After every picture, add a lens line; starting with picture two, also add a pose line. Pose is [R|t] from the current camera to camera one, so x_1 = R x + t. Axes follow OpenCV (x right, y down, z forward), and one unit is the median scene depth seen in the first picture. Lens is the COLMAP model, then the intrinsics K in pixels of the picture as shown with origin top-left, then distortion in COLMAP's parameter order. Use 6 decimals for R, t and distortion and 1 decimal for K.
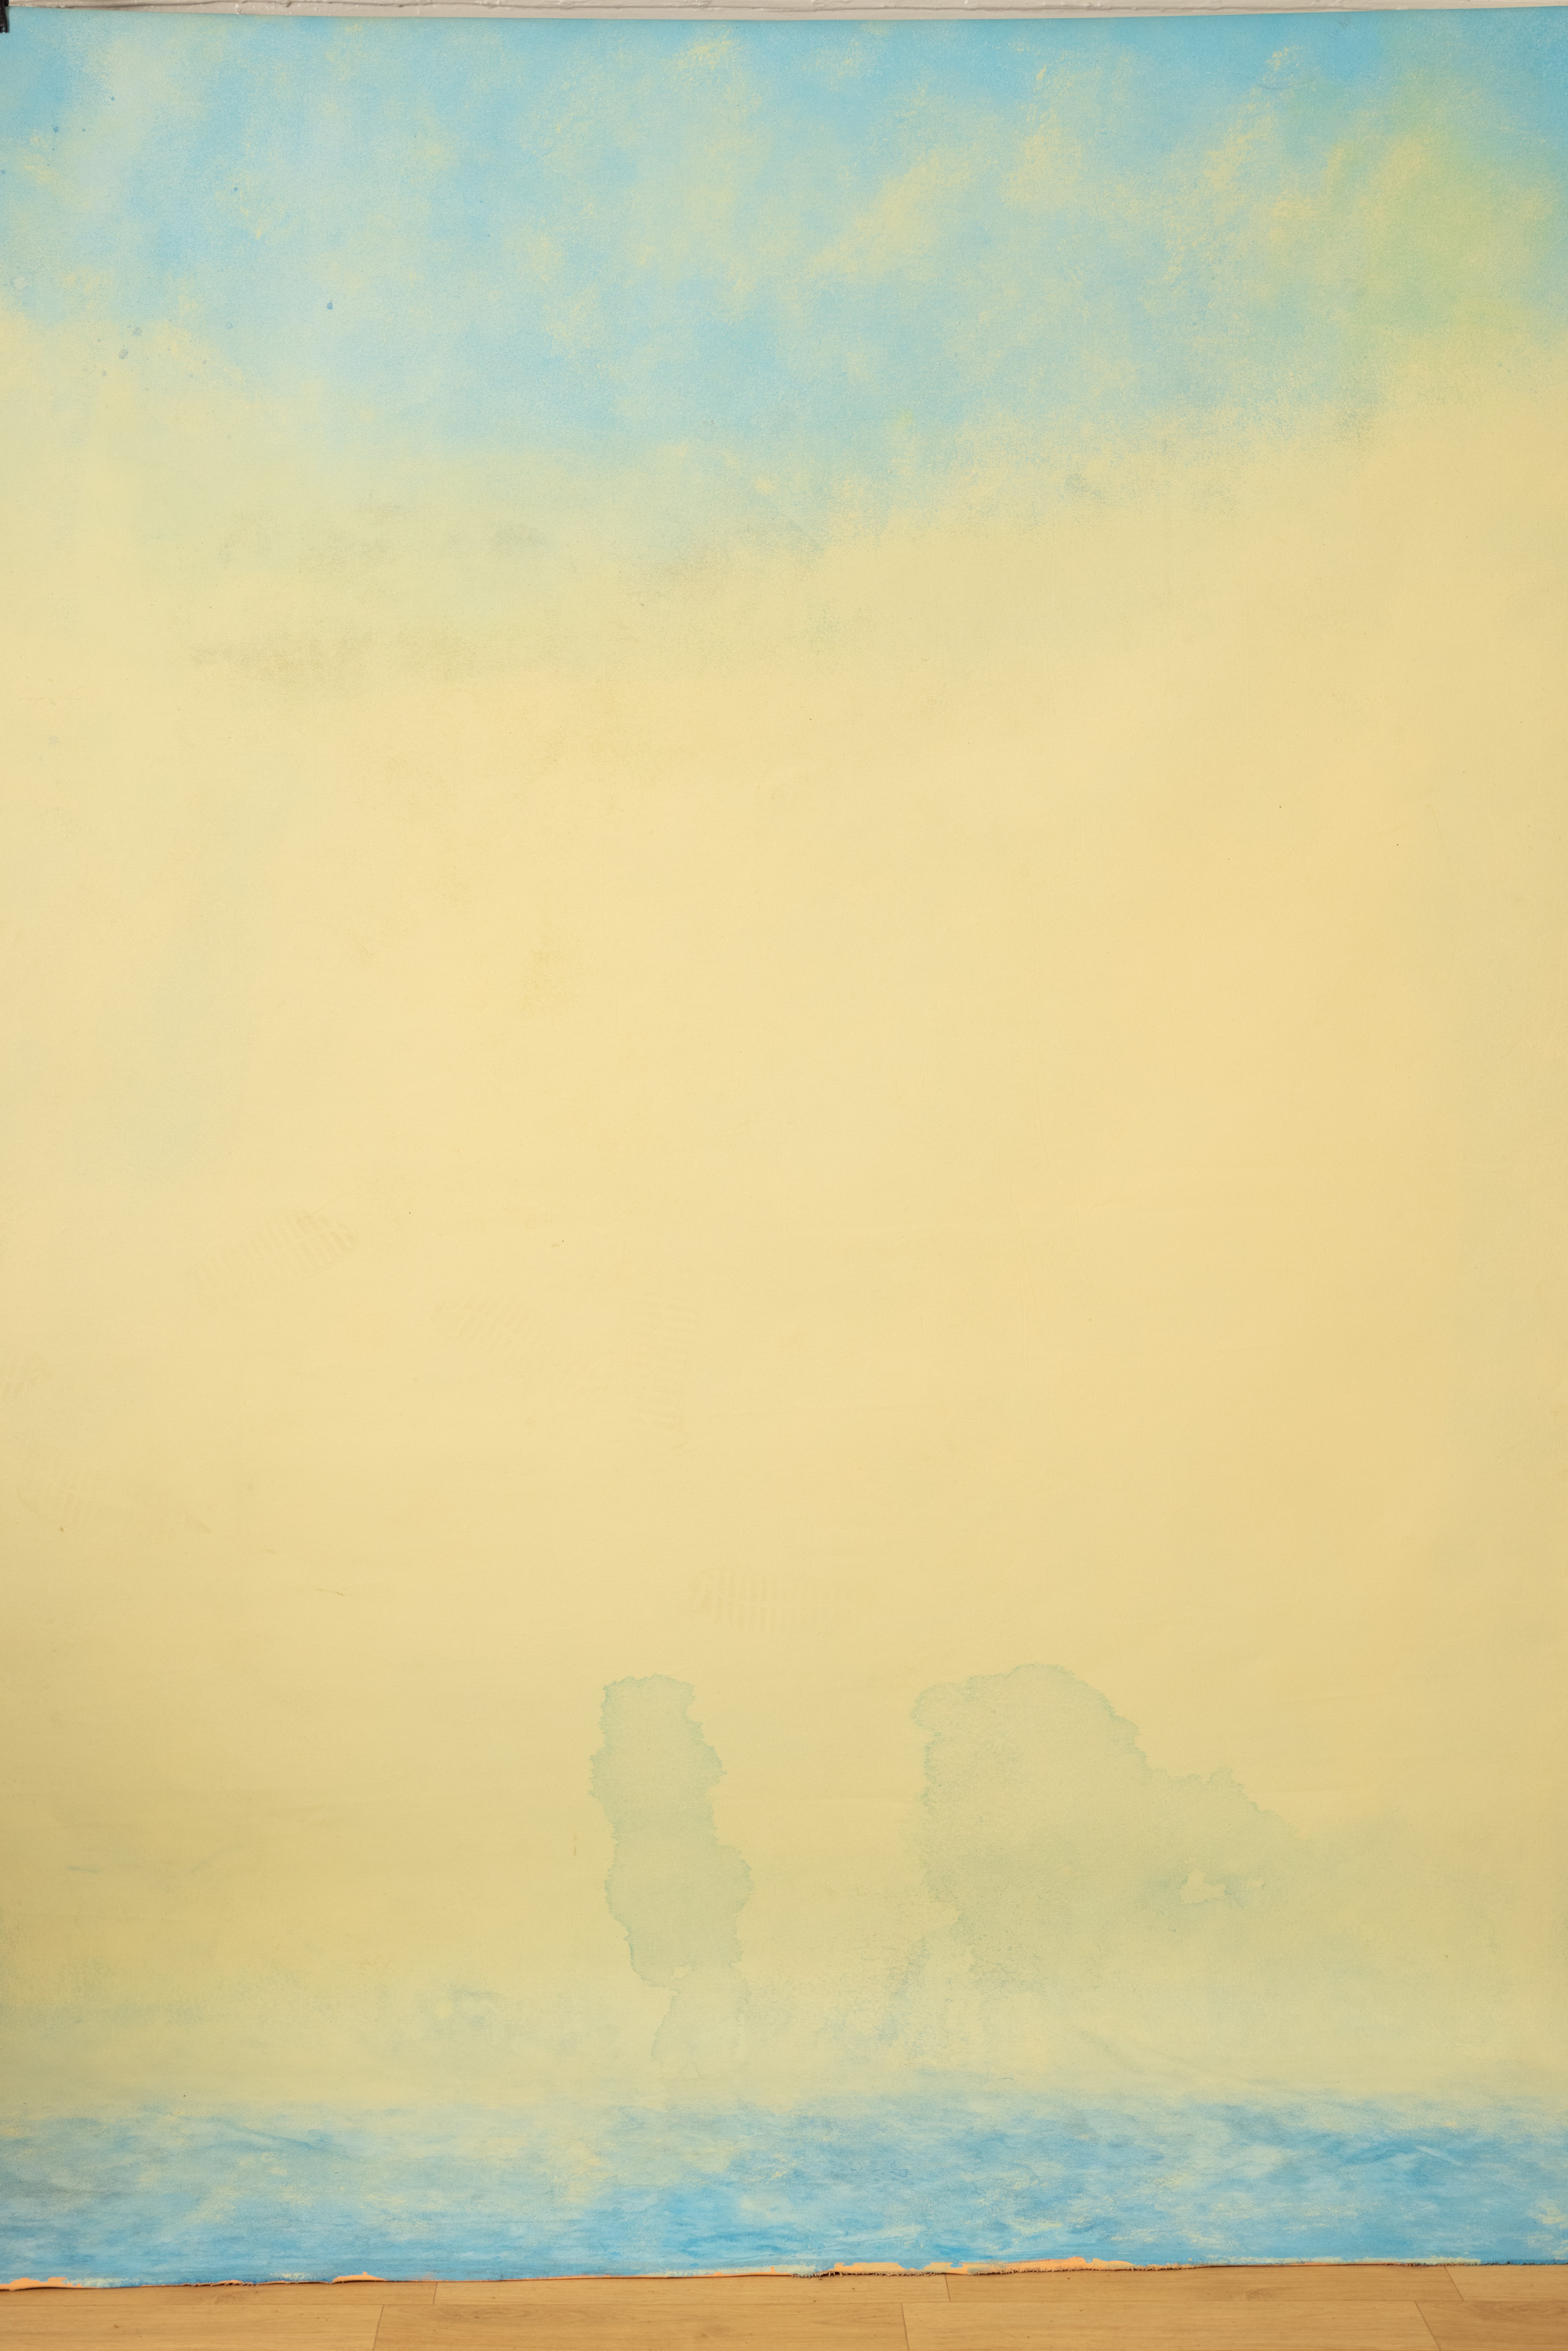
lens RADIAL K [[3361.1, 0, 790.0], [0, 3361.1, 1178.7], [0, 0, 1]] dist [0.024022, 0.000000]
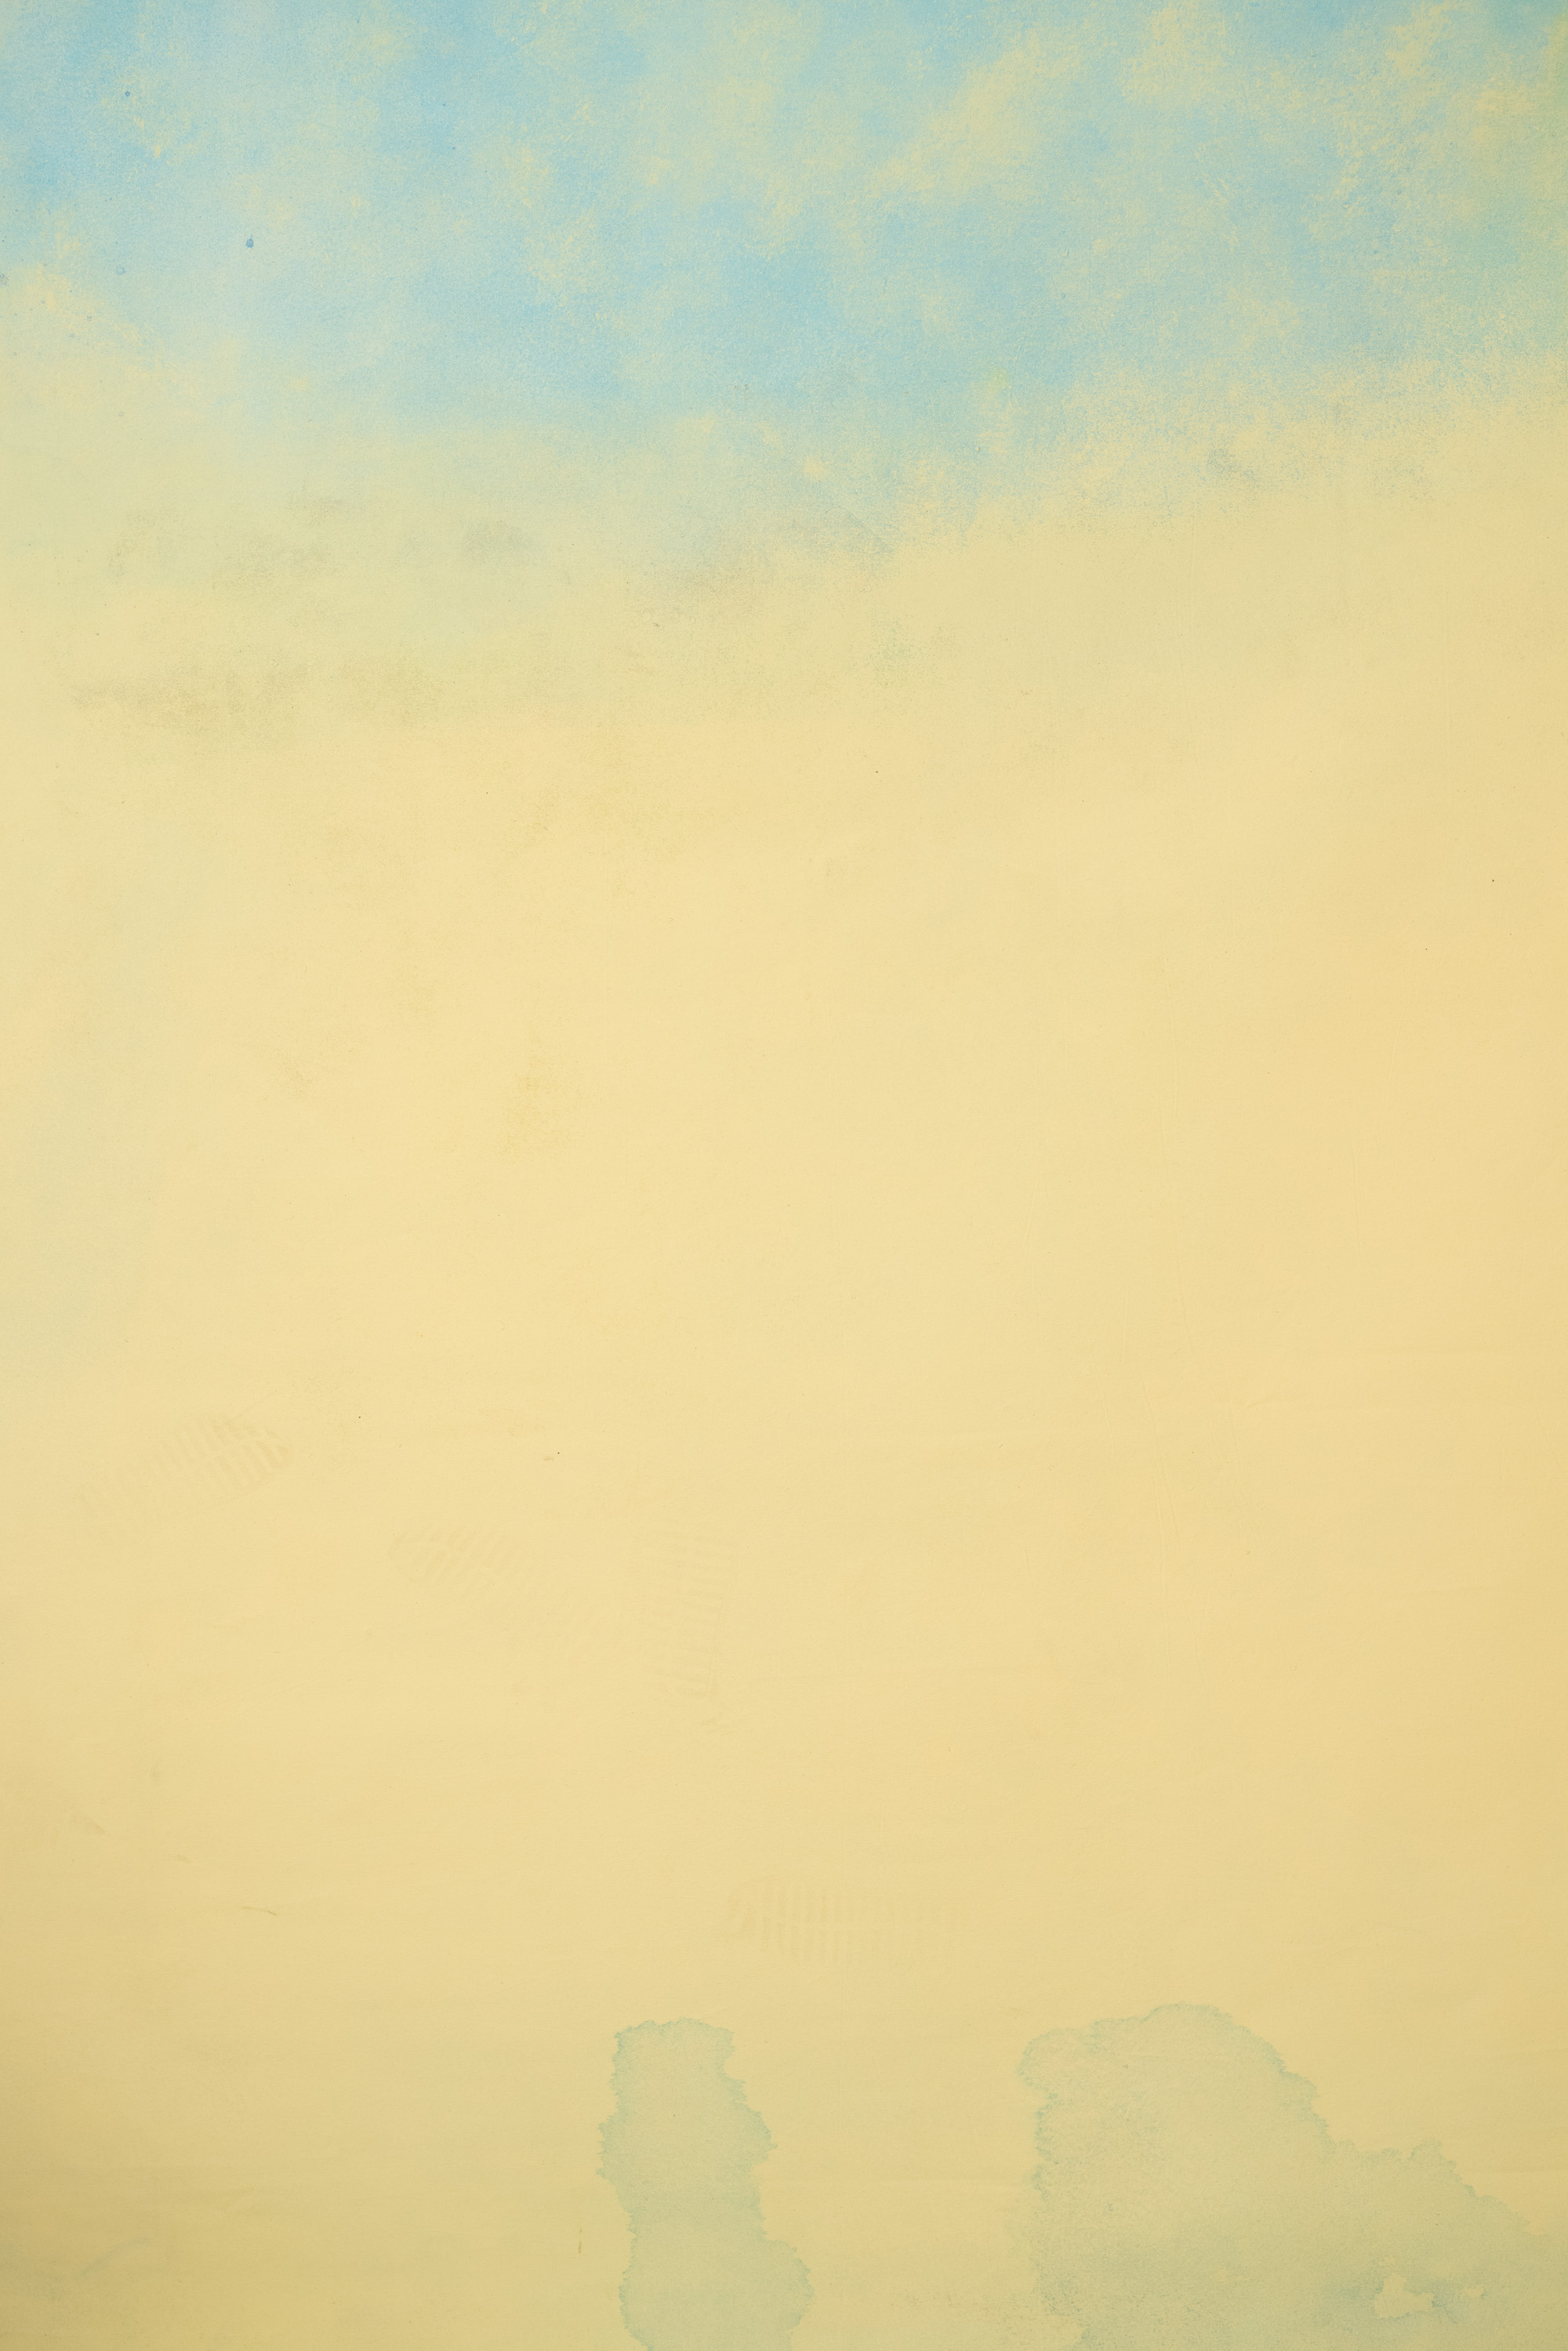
lens RADIAL K [[3361.1, 0, 789.2], [0, 3361.1, 1172.9], [0, 0, 1]] dist [0.024022, 0.000000]
pose [[0.999656, -0.006285, -0.025448, 0.005134], [0.005268, 0.999193, -0.039820, -0.014949], [0.025677, 0.039673, 0.998883, 0.240163]]
